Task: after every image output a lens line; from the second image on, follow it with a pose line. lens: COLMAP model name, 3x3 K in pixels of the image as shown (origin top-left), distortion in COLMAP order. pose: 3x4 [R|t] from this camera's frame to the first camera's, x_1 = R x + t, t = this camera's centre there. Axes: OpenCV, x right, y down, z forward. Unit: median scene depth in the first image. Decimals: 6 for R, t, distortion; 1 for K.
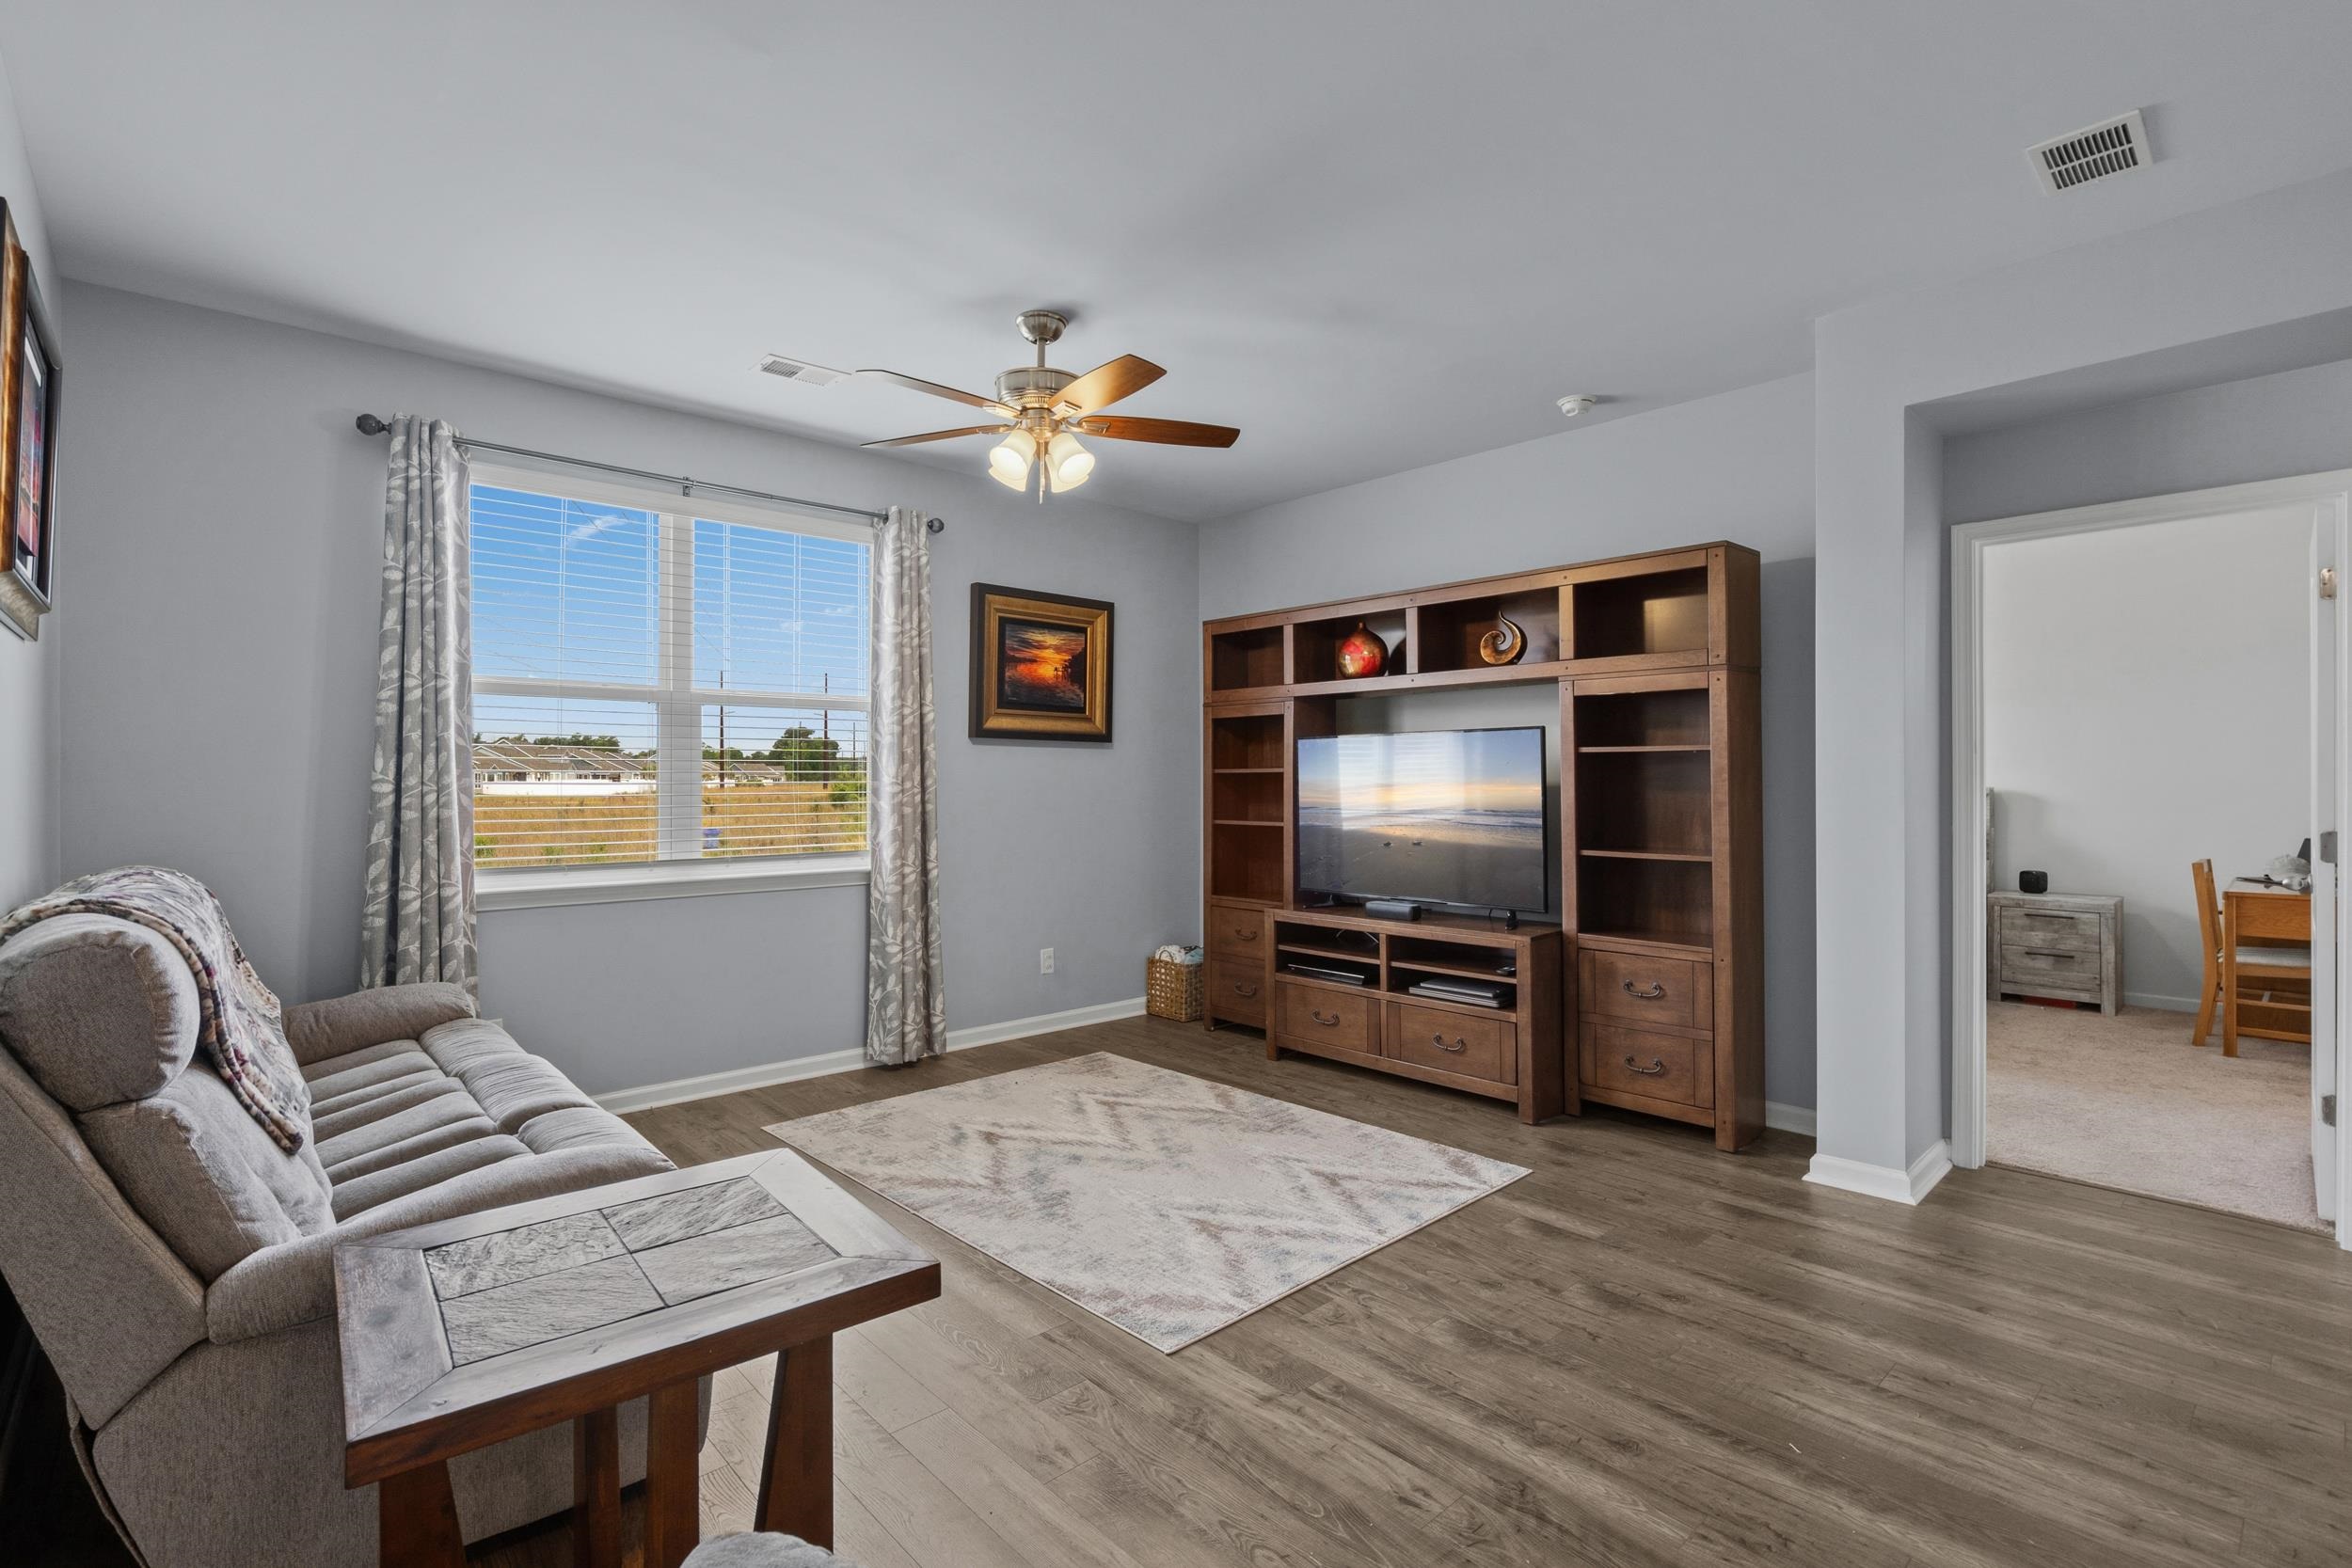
lens RADIAL K [[1079.5, 0, 1160.1], [0, 1079.5, 779.5], [0, 0, 1]] dist [0.002107, 0.000723]
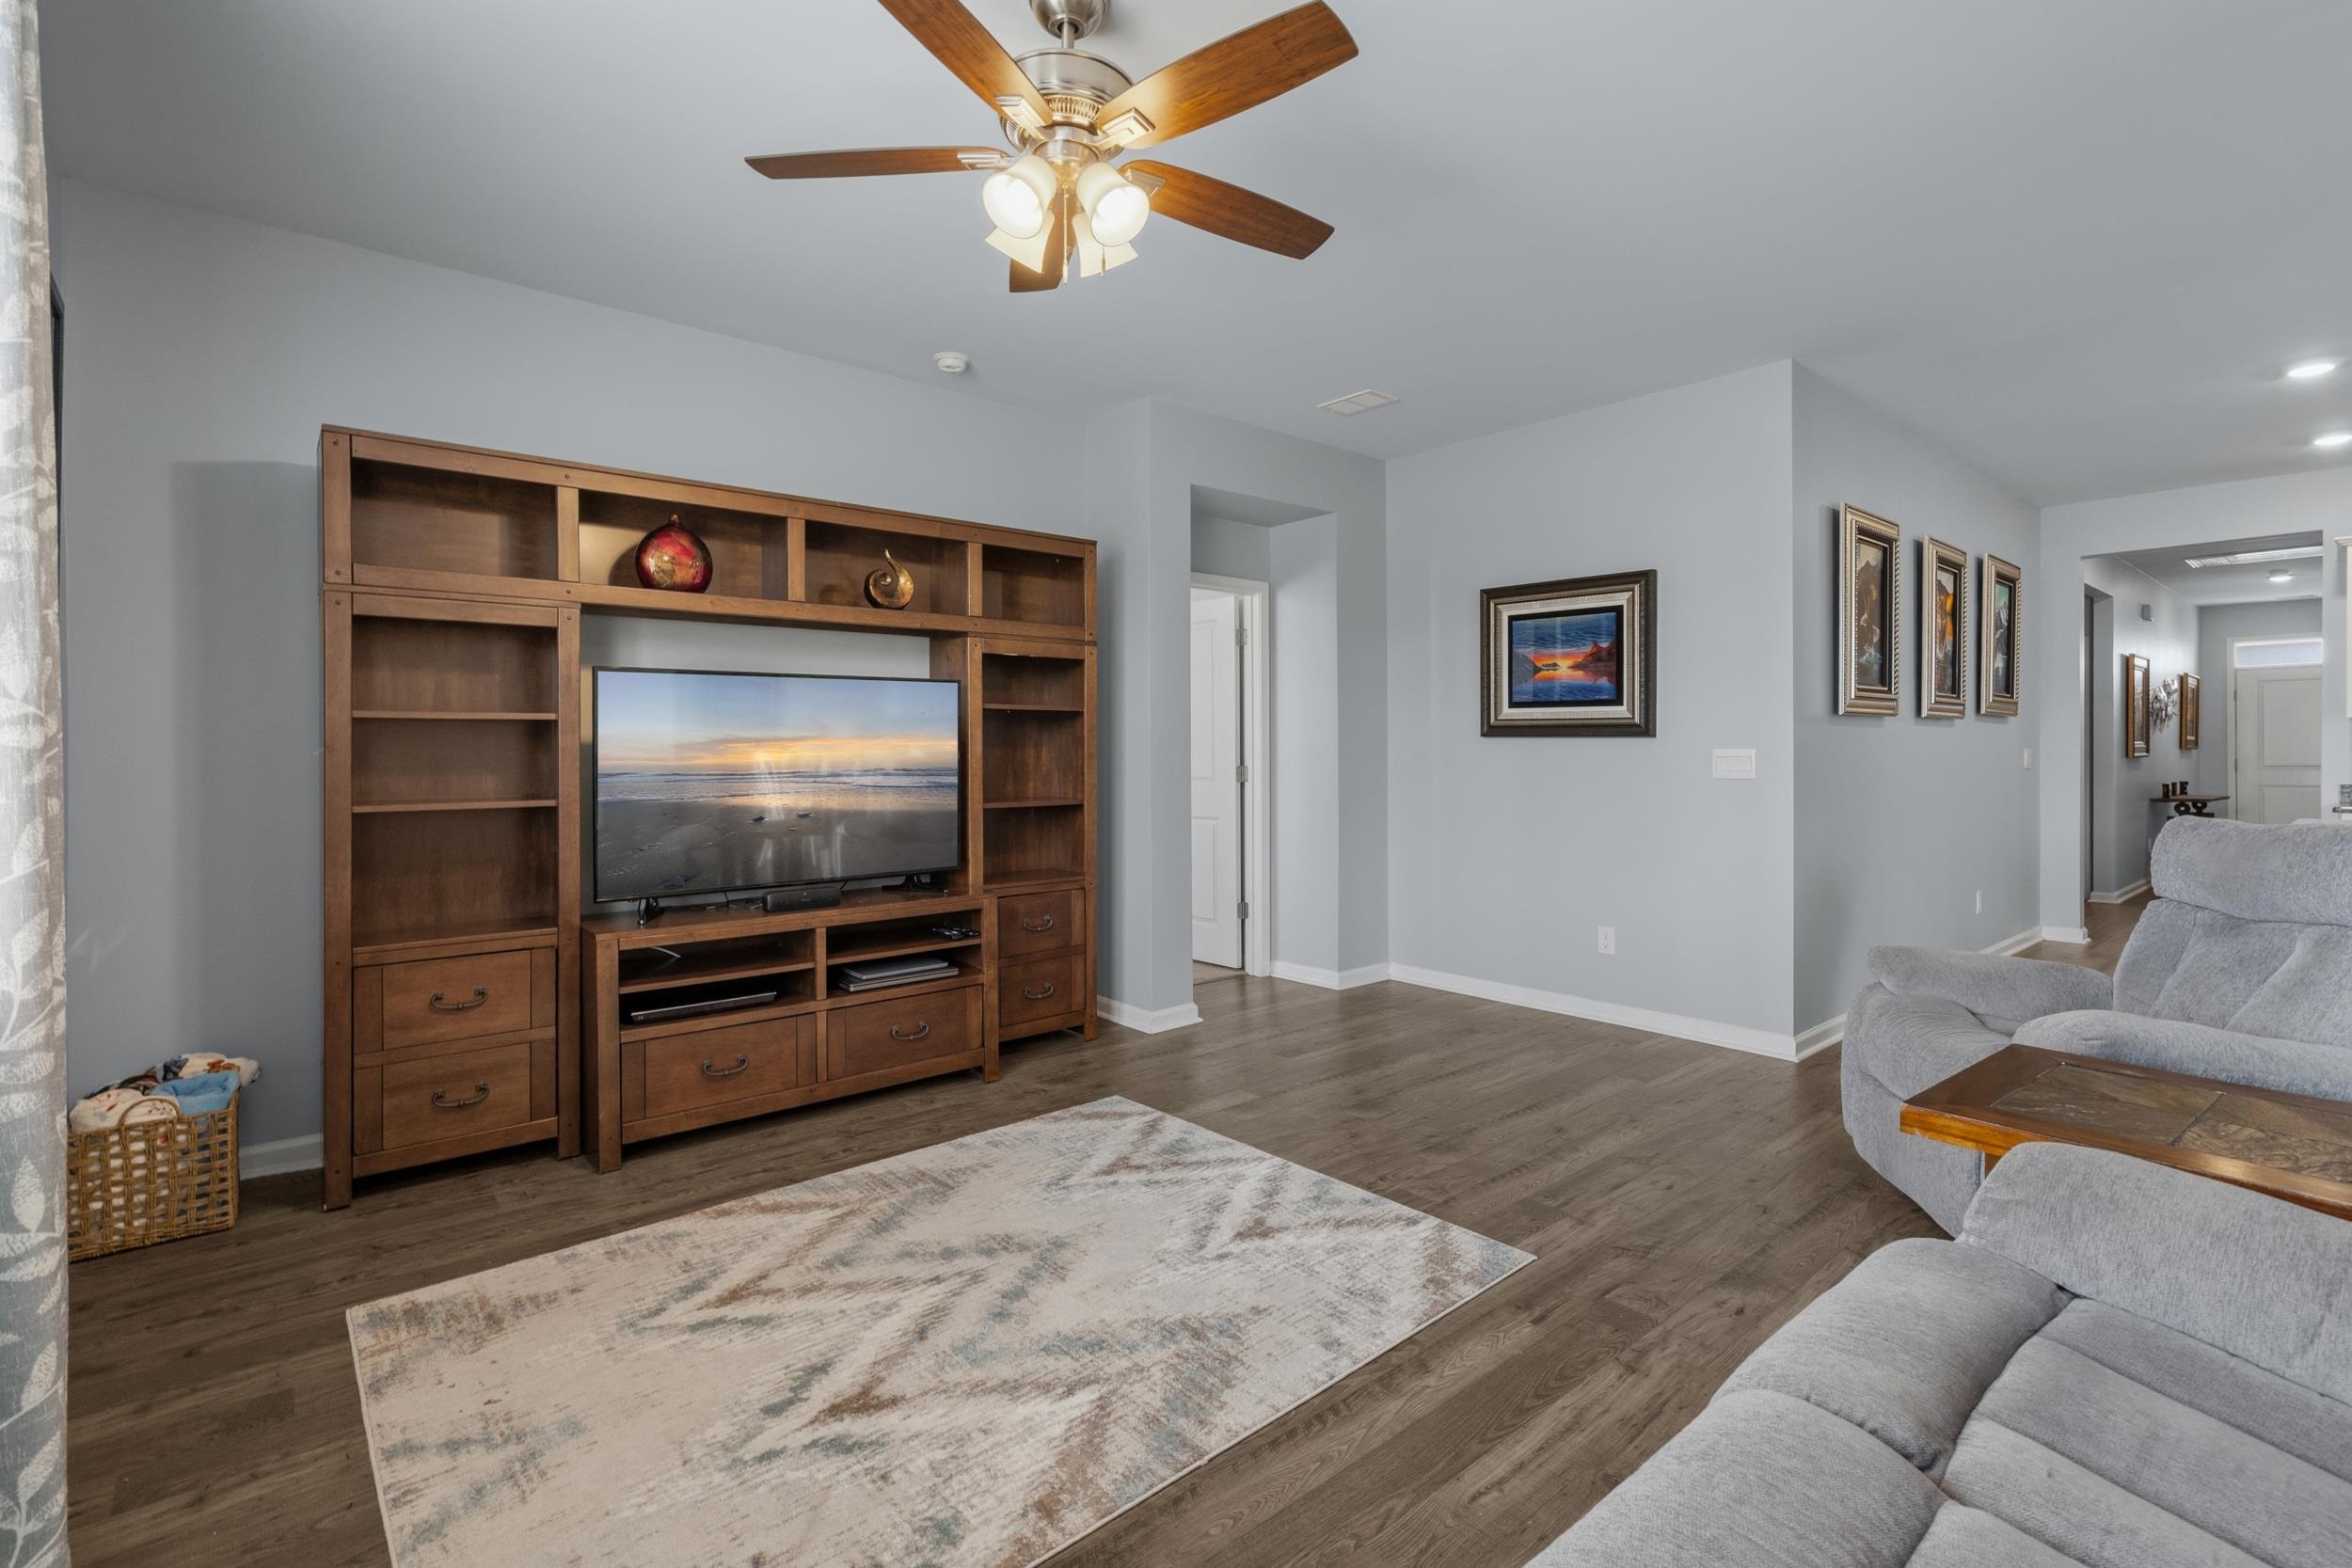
lens RADIAL K [[1079.5, 0, 1186.7], [0, 1079.5, 756.1], [0, 0, 1]] dist [0.002107, 0.000723]
pose [[0.021844, -0.004864, 0.999750, -0.643636], [0.002574, 0.999985, 0.004809, 0.015507], [-0.999758, 0.002468, 0.021856, 0.793964]]
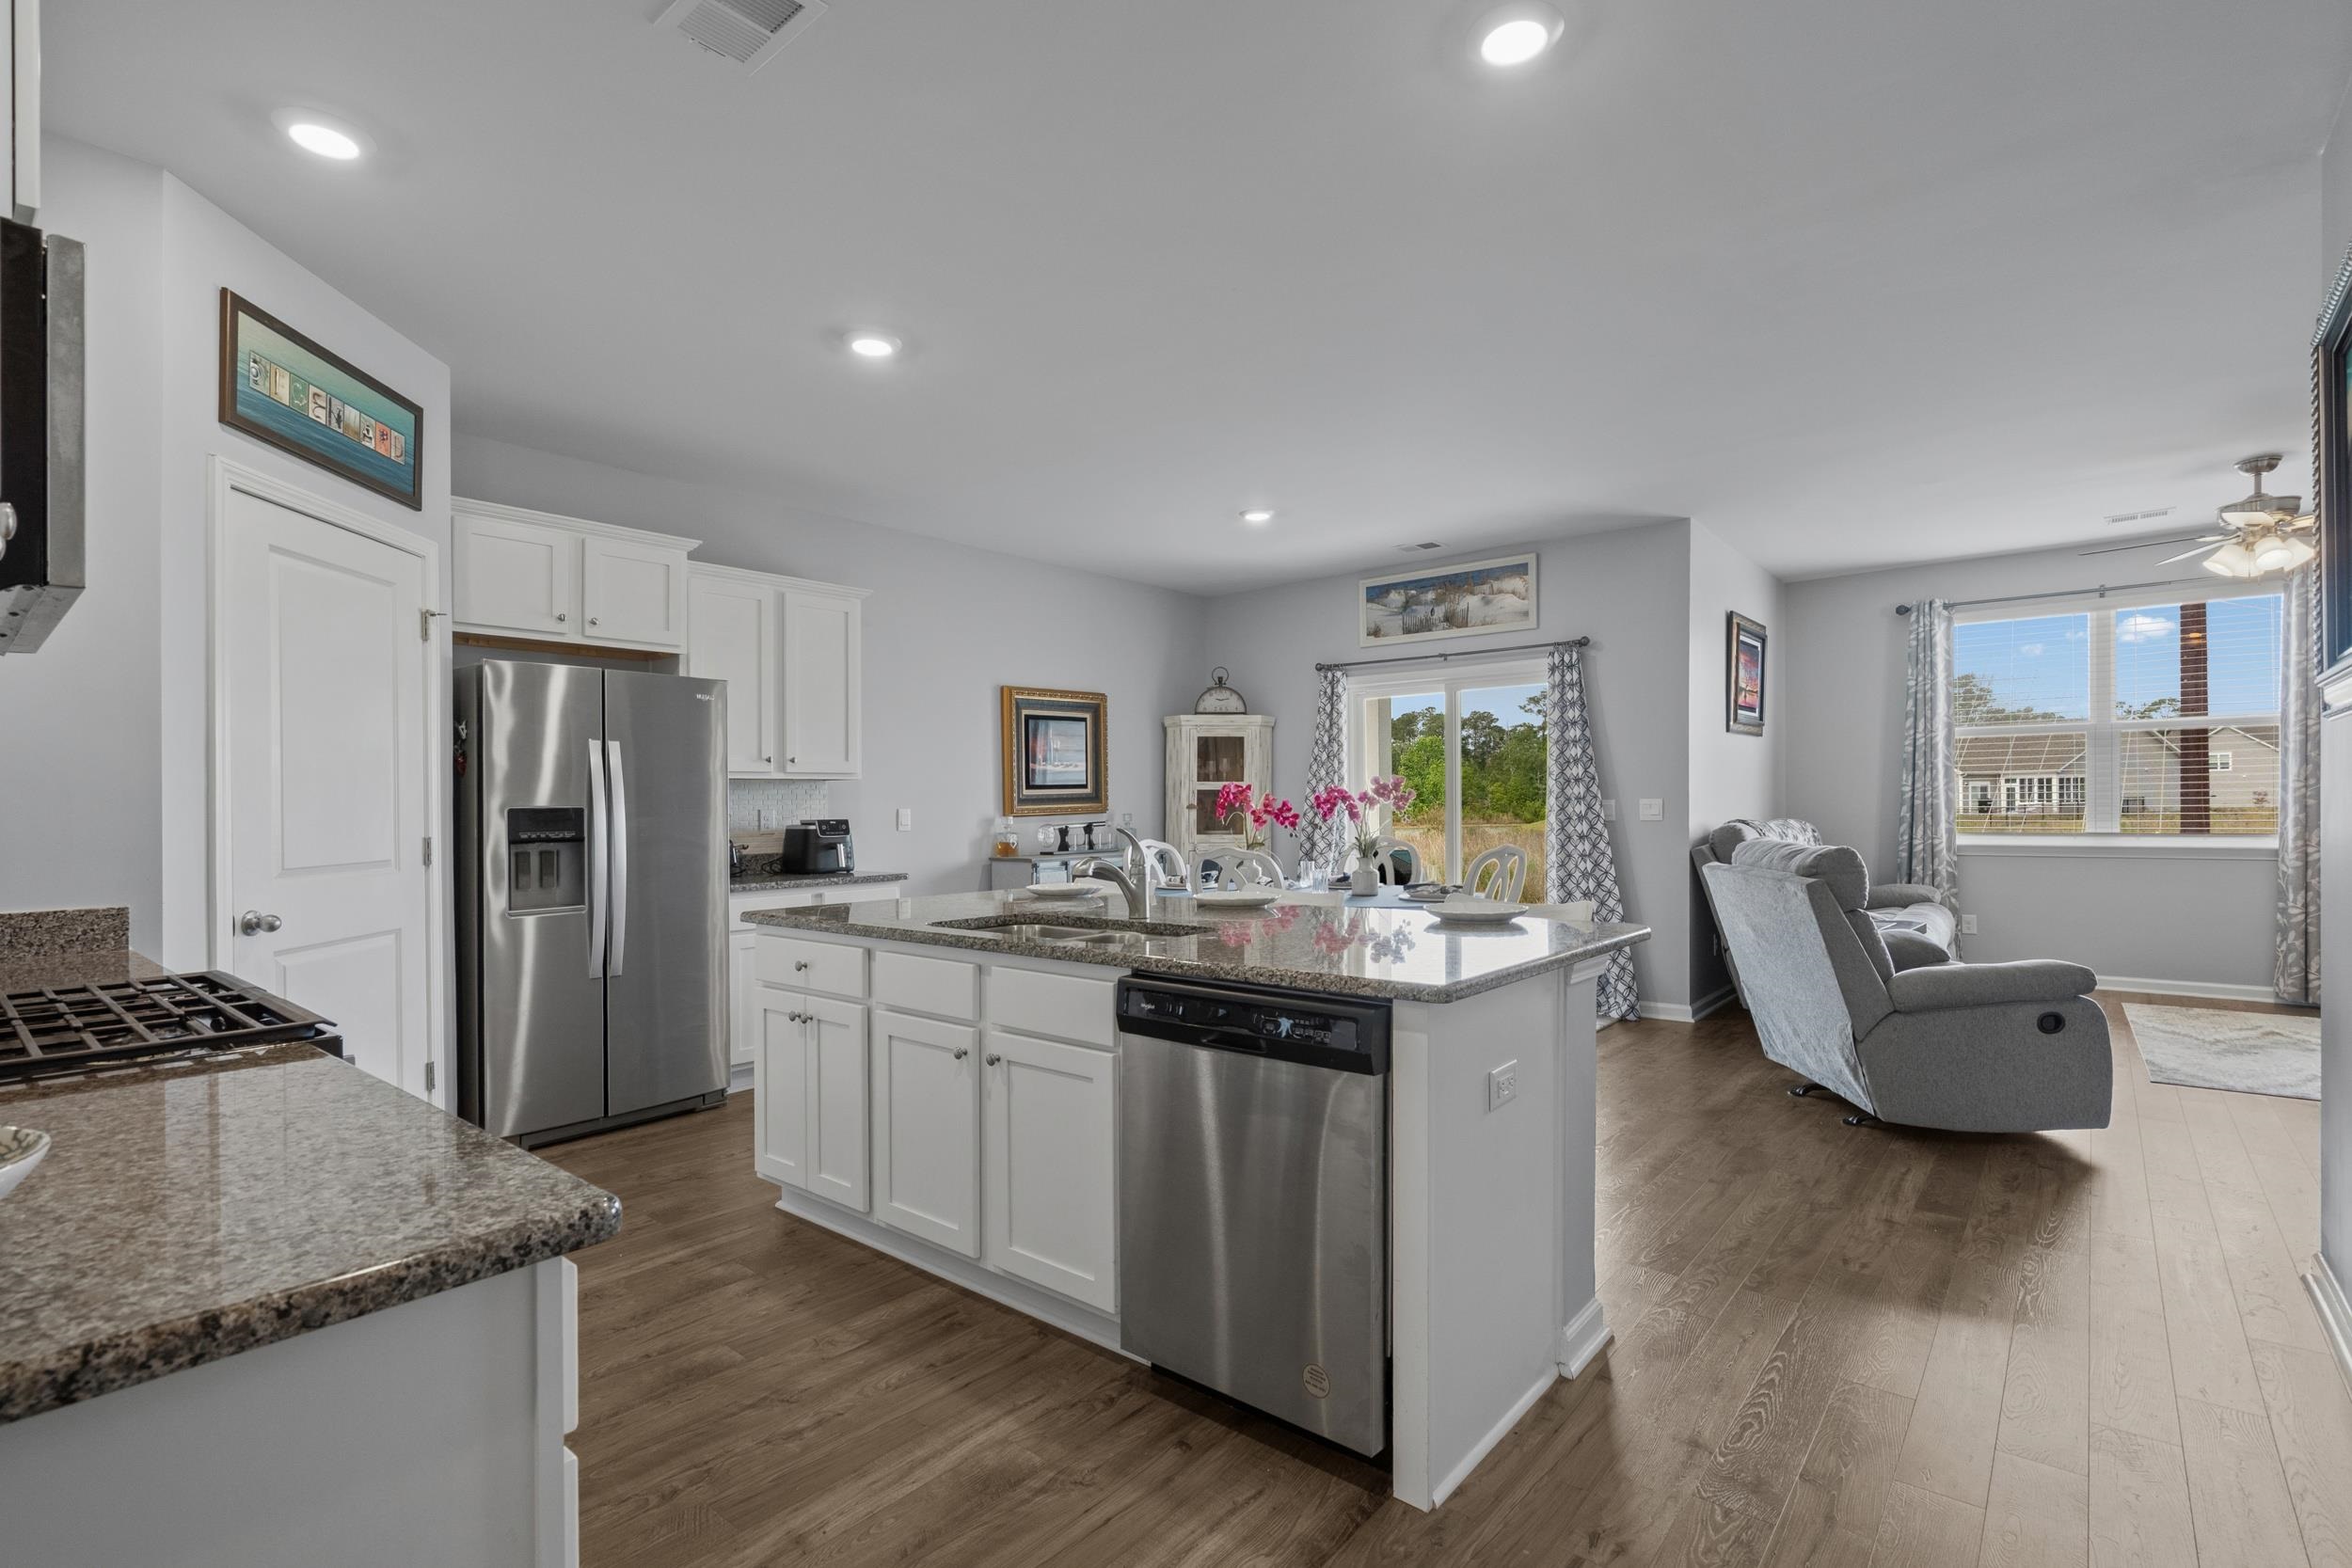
lens RADIAL K [[1079.5, 0, 1204.6], [0, 1079.5, 803.3], [0, 0, 1]] dist [0.002107, 0.000723]
pose [[0.142867, -0.001581, -0.989741, 0.967713], [0.013467, 0.999909, 0.000347, 0.014098], [0.989650, -0.013378, 0.142876, -0.524958]]
